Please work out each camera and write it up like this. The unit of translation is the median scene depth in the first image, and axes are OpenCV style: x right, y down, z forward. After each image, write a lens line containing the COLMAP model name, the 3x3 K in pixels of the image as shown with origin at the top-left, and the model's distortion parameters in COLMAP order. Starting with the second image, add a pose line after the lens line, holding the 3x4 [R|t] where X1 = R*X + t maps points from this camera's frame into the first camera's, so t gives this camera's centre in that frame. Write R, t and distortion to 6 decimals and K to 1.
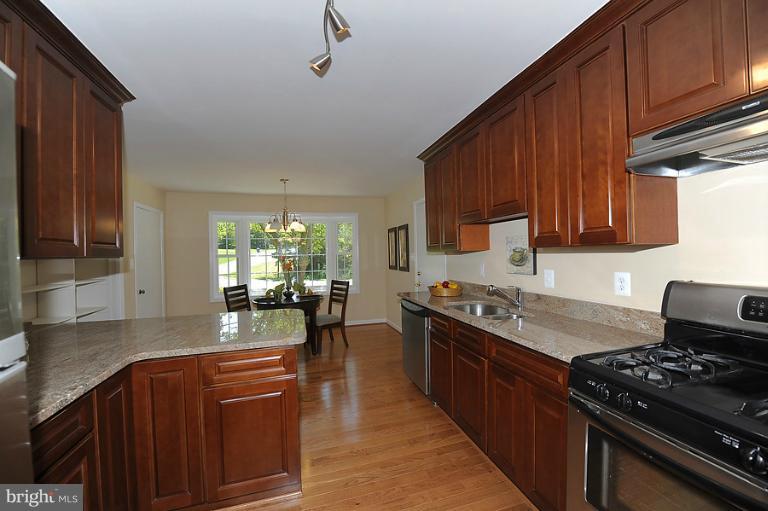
lens RADIAL K [[302.4, 0, 384.0], [0, 302.4, 255.5], [0, 0, 1]] dist [-0.000302, -0.000021]
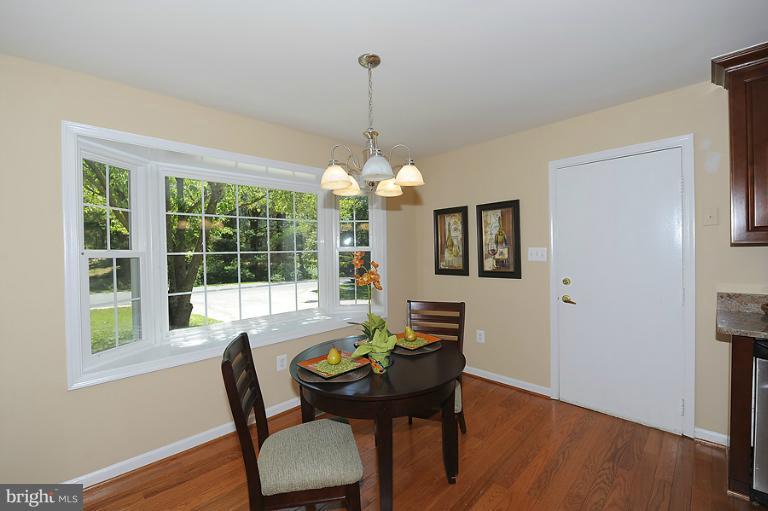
lens RADIAL K [[320.5, 0, 384.0], [0, 320.5, 255.5], [0, 0, 1]] dist [-0.000744, -0.000054]
pose [[0.883526, -0.004908, 0.468356, -0.478629], [0.005055, 0.999987, 0.000942, 0.006088], [-0.468354, 0.001535, 0.883539, 0.576029]]
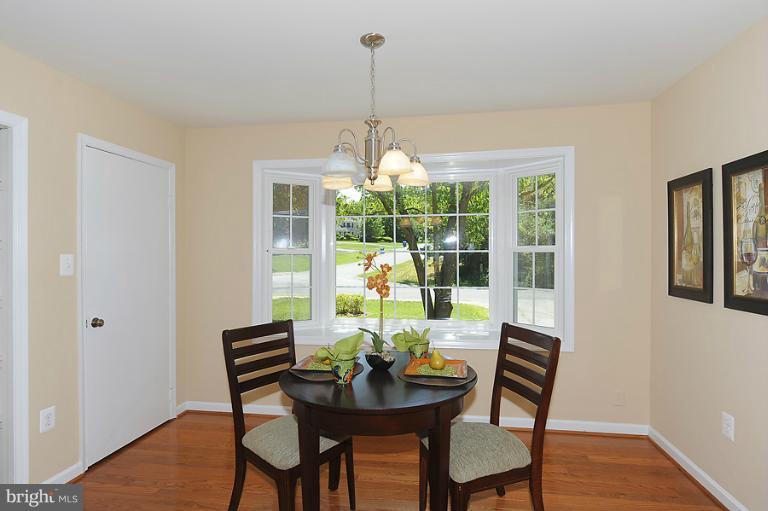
lens RADIAL K [[417.7, 0, 384.0], [0, 417.7, 255.5], [0, 0, 1]] dist [0.000038, -0.000040]
pose [[0.903081, 0.019696, -0.429018, -0.093402], [-0.016479, 0.999801, 0.011213, -0.001527], [0.429154, -0.003057, 0.903226, 0.517530]]
